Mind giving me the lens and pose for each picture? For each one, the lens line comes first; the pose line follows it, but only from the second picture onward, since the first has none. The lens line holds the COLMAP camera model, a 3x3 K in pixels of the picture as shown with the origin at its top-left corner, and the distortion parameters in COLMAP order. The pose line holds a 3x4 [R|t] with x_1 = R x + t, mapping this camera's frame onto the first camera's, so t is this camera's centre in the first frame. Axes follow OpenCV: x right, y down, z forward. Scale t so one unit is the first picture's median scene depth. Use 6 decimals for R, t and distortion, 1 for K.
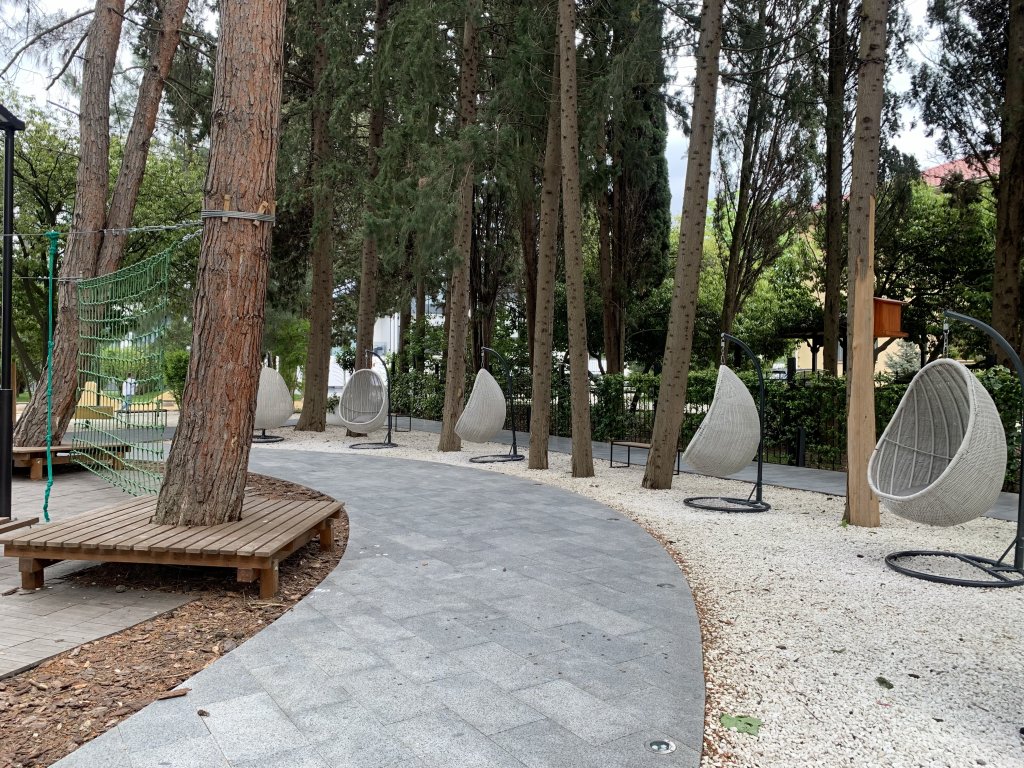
lens RADIAL K [[773.4, 0, 511.7], [0, 773.4, 372.0], [0, 0, 1]] dist [-0.001126, -0.007478]
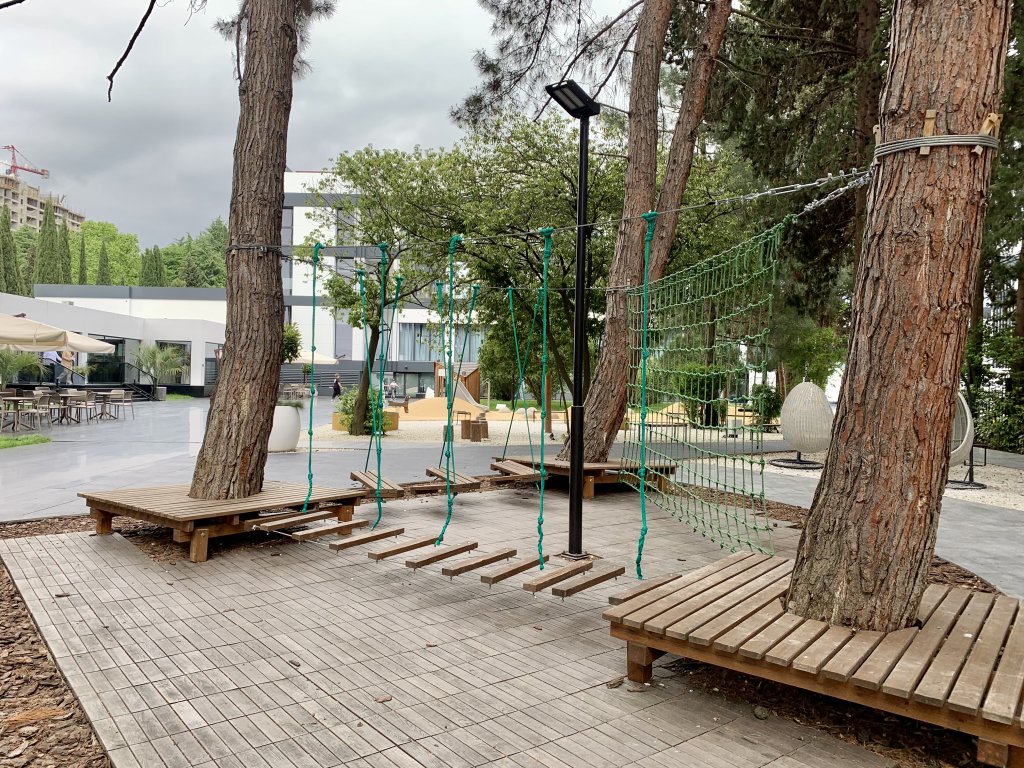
lens RADIAL K [[773.4, 0, 511.7], [0, 773.4, 372.0], [0, 0, 1]] dist [-0.001126, -0.007478]
pose [[0.823648, 0.001351, -0.567100, -0.260609], [-0.010302, 0.999868, -0.012582, -0.006872], [0.567008, 0.016205, 0.823553, 0.268822]]
